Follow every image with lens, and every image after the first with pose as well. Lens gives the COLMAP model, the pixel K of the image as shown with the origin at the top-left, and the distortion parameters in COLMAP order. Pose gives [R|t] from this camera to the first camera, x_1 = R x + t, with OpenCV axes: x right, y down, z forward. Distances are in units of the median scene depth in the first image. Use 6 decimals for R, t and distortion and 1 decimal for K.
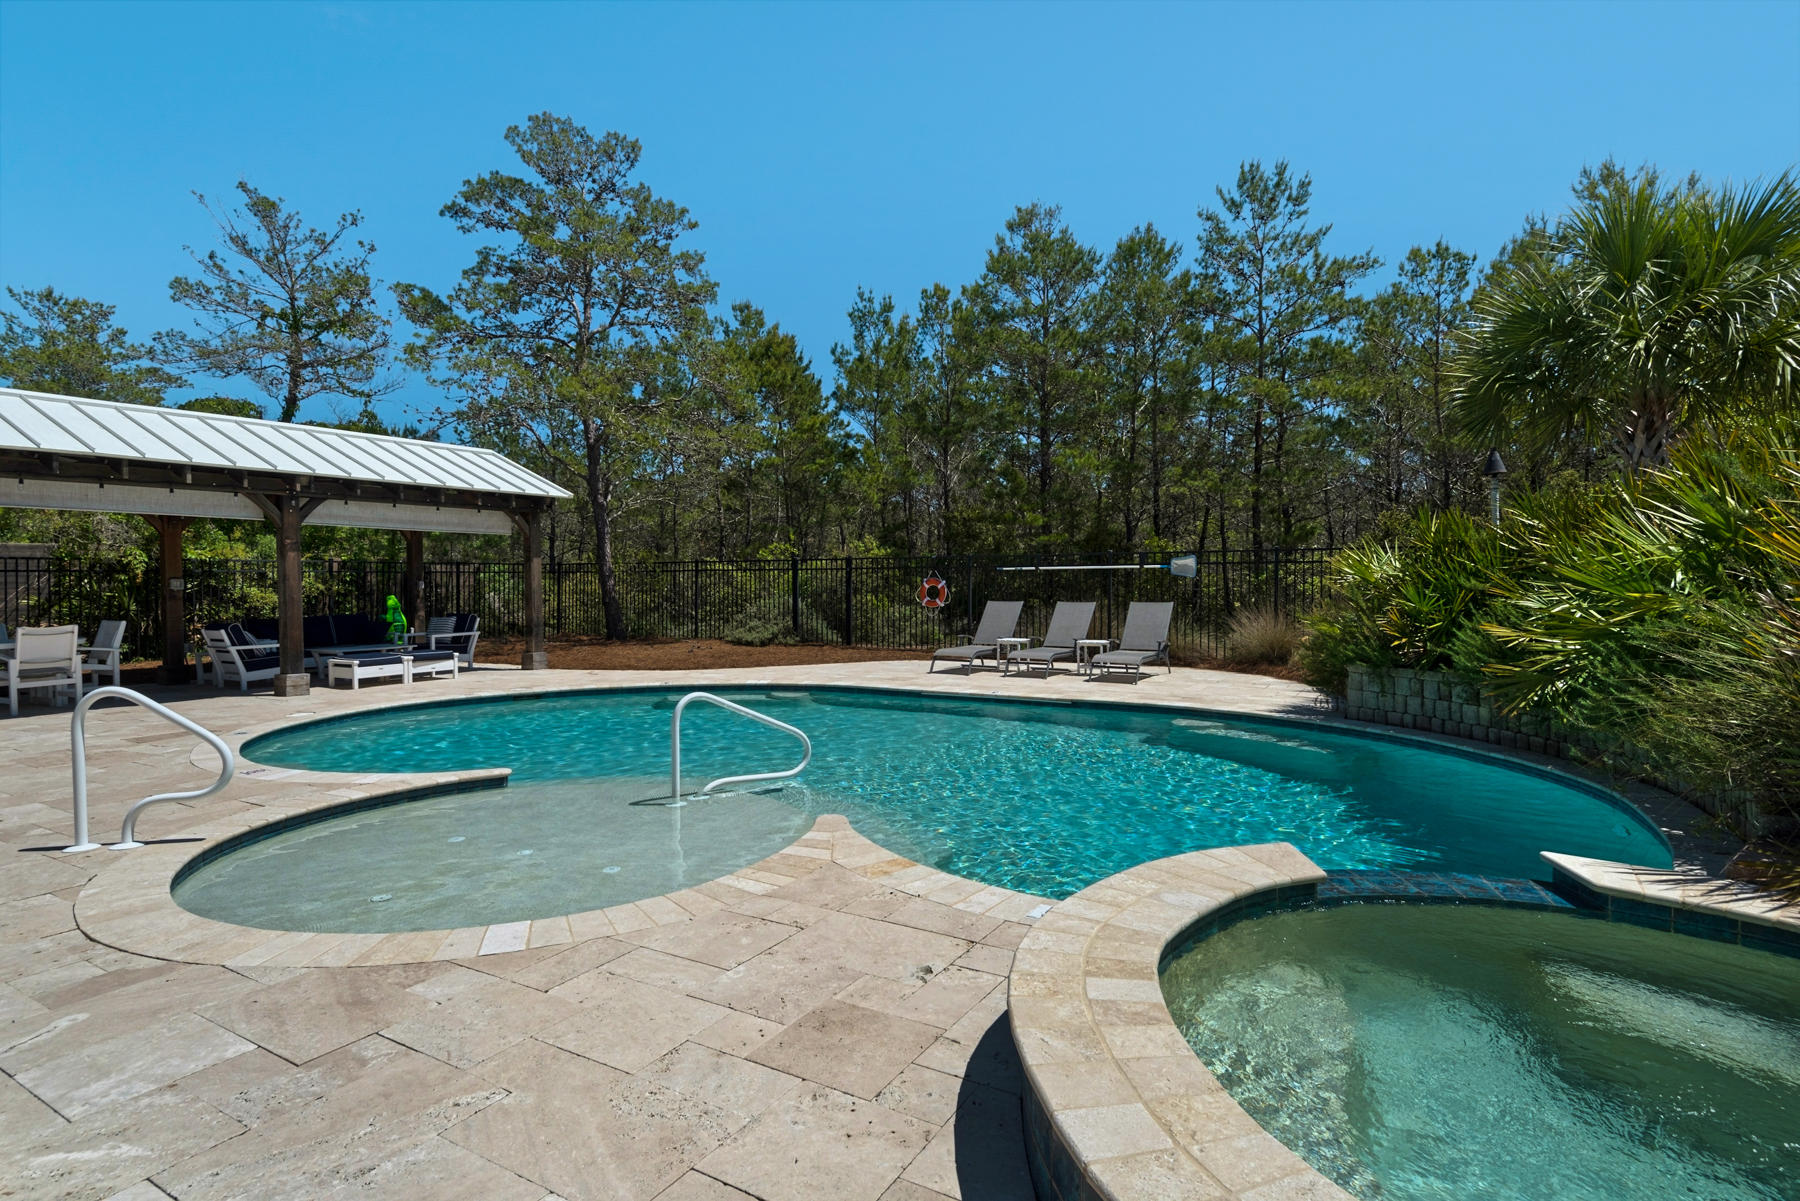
lens RADIAL K [[911.5, 0, 900.0], [0, 911.5, 600.5], [0, 0, 1]] dist [0.001159, 0.000089]
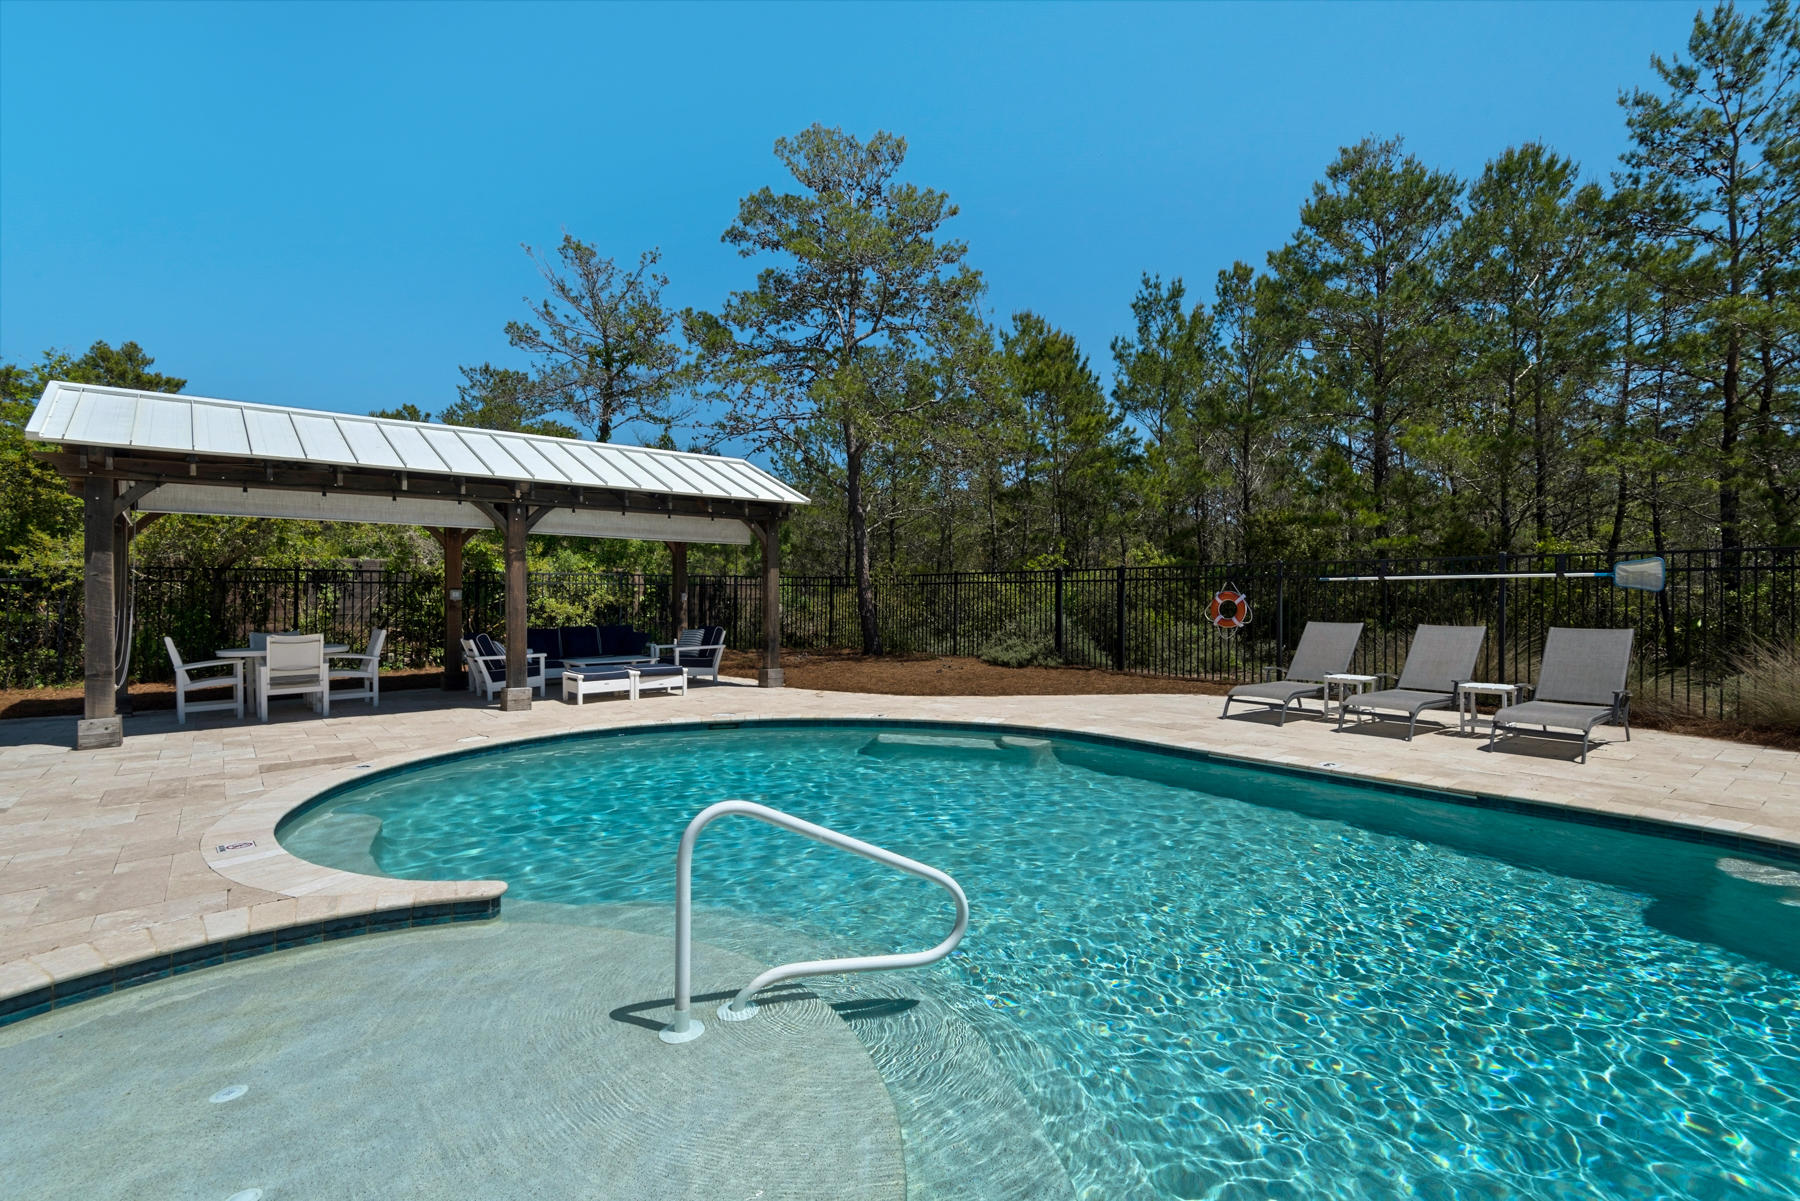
lens RADIAL K [[828.6, 0, 902.1], [0, 828.6, 592.3], [0, 0, 1]] dist [0.036912, -0.014739]
pose [[0.942387, 0.003039, -0.334511, 0.009394], [-0.011594, 0.999655, -0.023580, -0.002540], [0.334324, 0.026100, 0.942097, 0.178606]]
